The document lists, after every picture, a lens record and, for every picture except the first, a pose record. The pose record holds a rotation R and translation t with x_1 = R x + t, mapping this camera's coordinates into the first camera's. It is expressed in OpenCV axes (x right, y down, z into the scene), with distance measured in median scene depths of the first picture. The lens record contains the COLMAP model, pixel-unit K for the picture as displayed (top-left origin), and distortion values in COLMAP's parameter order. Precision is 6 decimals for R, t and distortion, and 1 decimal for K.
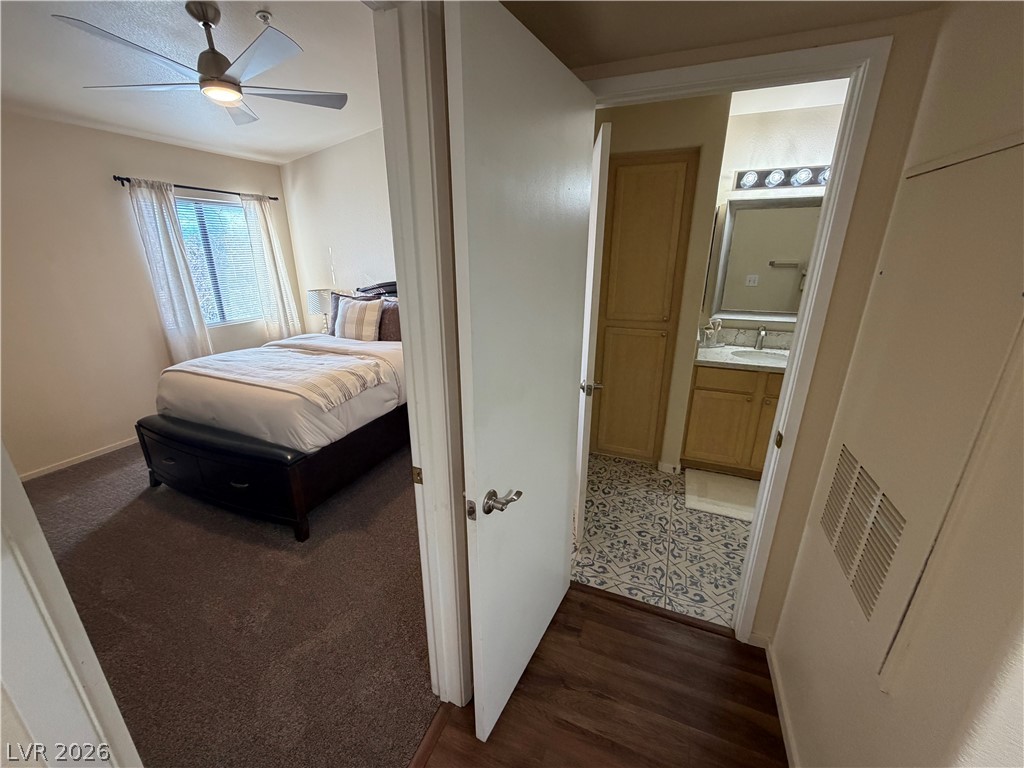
lens RADIAL K [[408.9, 0, 509.7], [0, 408.9, 384.5], [0, 0, 1]] dist [0.000868, -0.000473]
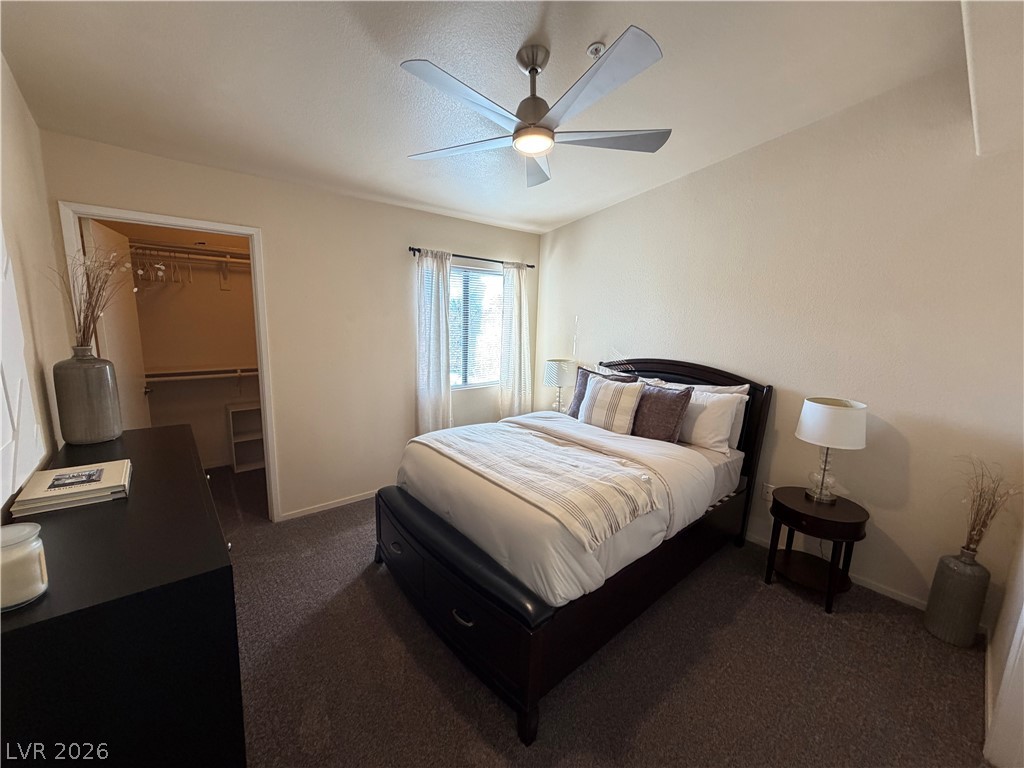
lens RADIAL K [[408.9, 0, 509.7], [0, 408.9, 384.5], [0, 0, 1]] dist [0.000868, -0.000473]
pose [[0.892234, 0.106369, -0.438867, -0.227902], [-0.172208, 0.978566, -0.112927, -0.082652], [0.417449, 0.176334, 0.891428, 0.220344]]
